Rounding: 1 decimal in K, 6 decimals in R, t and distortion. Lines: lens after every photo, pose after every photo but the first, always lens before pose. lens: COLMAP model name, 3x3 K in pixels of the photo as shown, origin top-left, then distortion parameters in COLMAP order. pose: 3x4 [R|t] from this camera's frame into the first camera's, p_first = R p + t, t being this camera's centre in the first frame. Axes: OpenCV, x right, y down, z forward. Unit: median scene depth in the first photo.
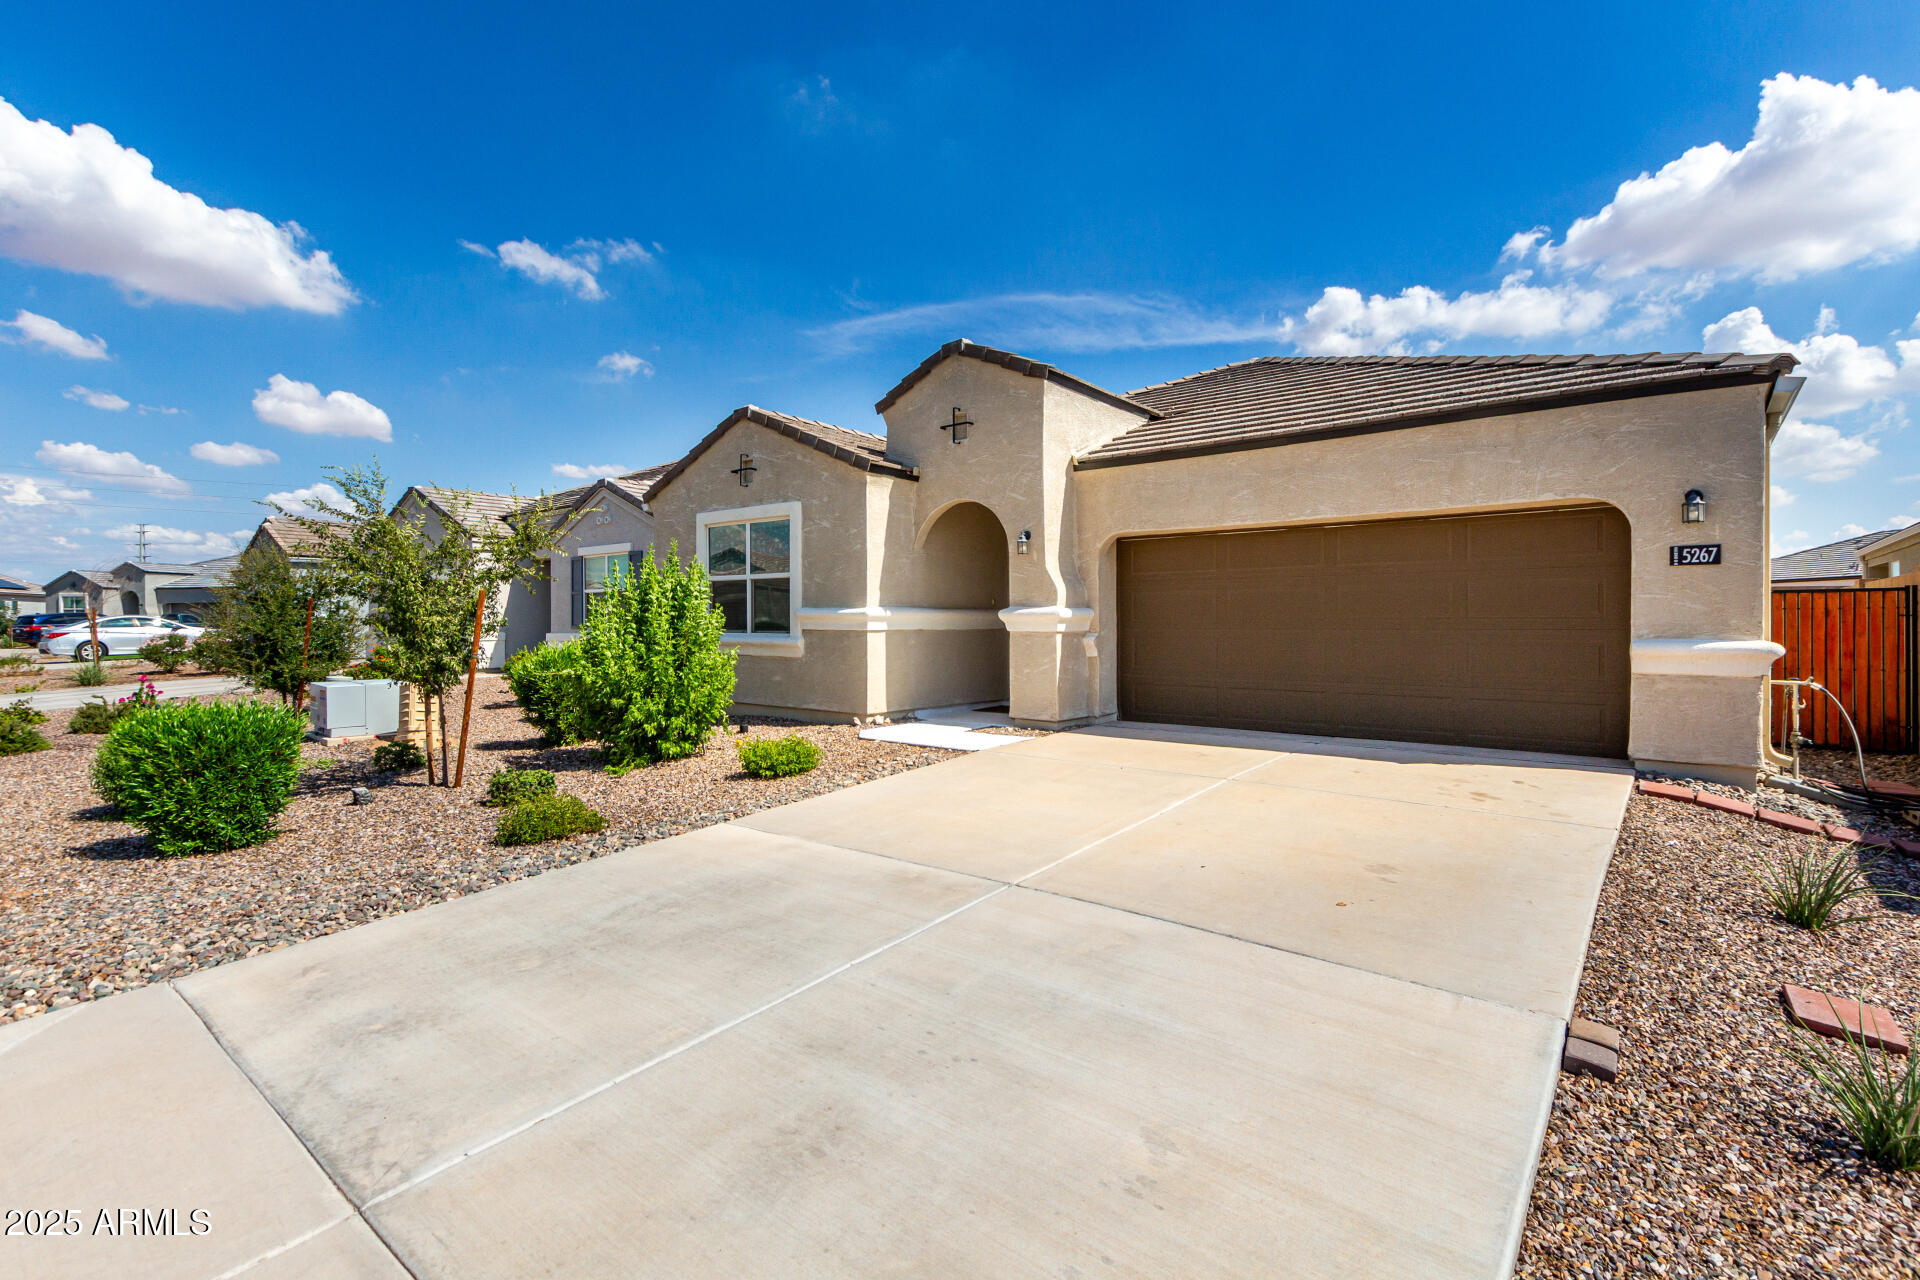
lens RADIAL K [[896.8, 0, 955.4], [0, 896.8, 631.0], [0, 0, 1]] dist [0.012905, -0.004173]
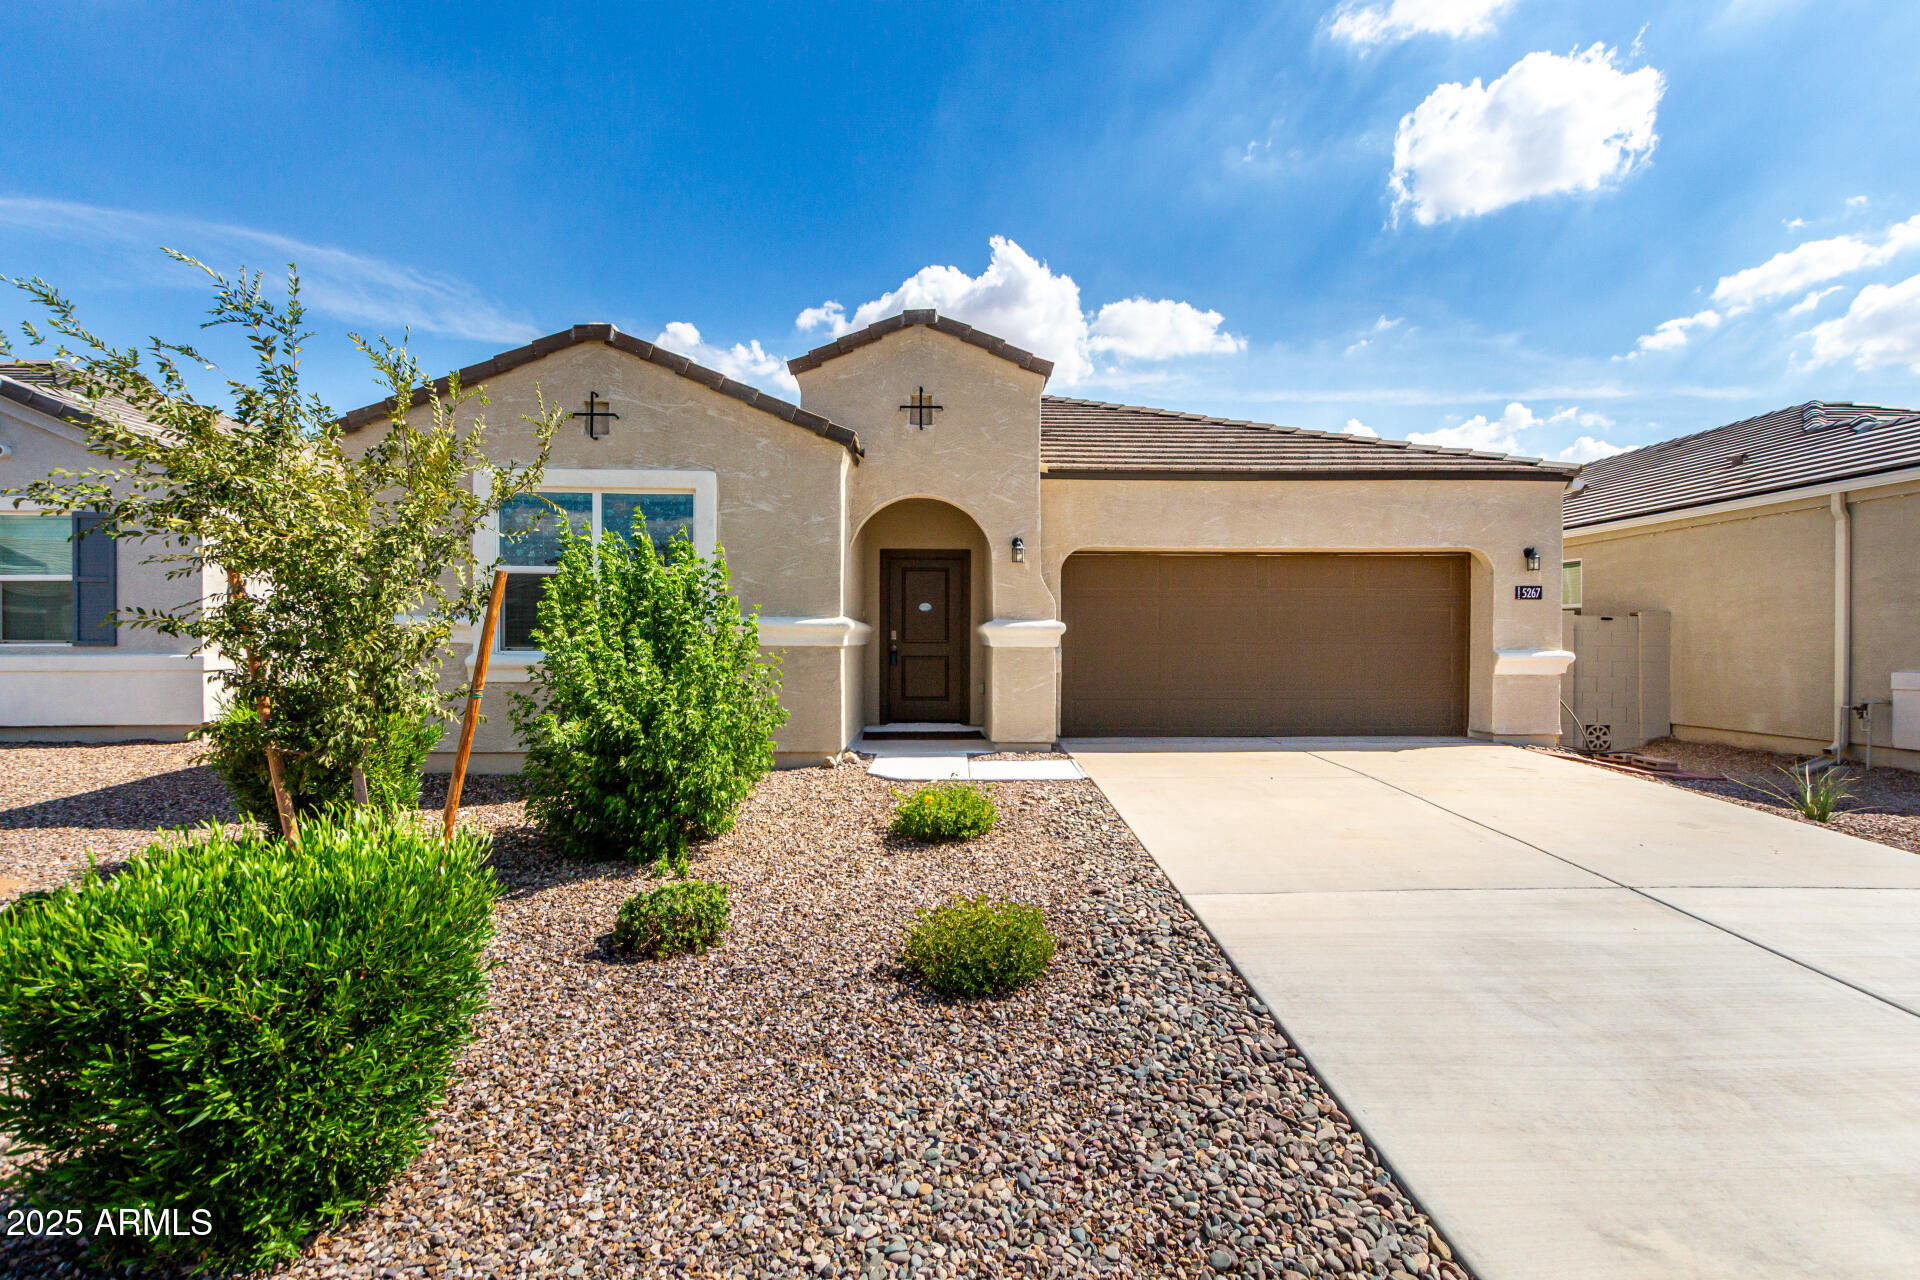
lens RADIAL K [[896.8, 0, 962.4], [0, 896.8, 646.6], [0, 0, 1]] dist [0.012905, -0.004173]
pose [[0.746698, -0.002770, 0.665157, -0.631155], [0.003565, 0.999994, 0.000162, 0.000254], [-0.665153, 0.002251, 0.746703, 0.383447]]
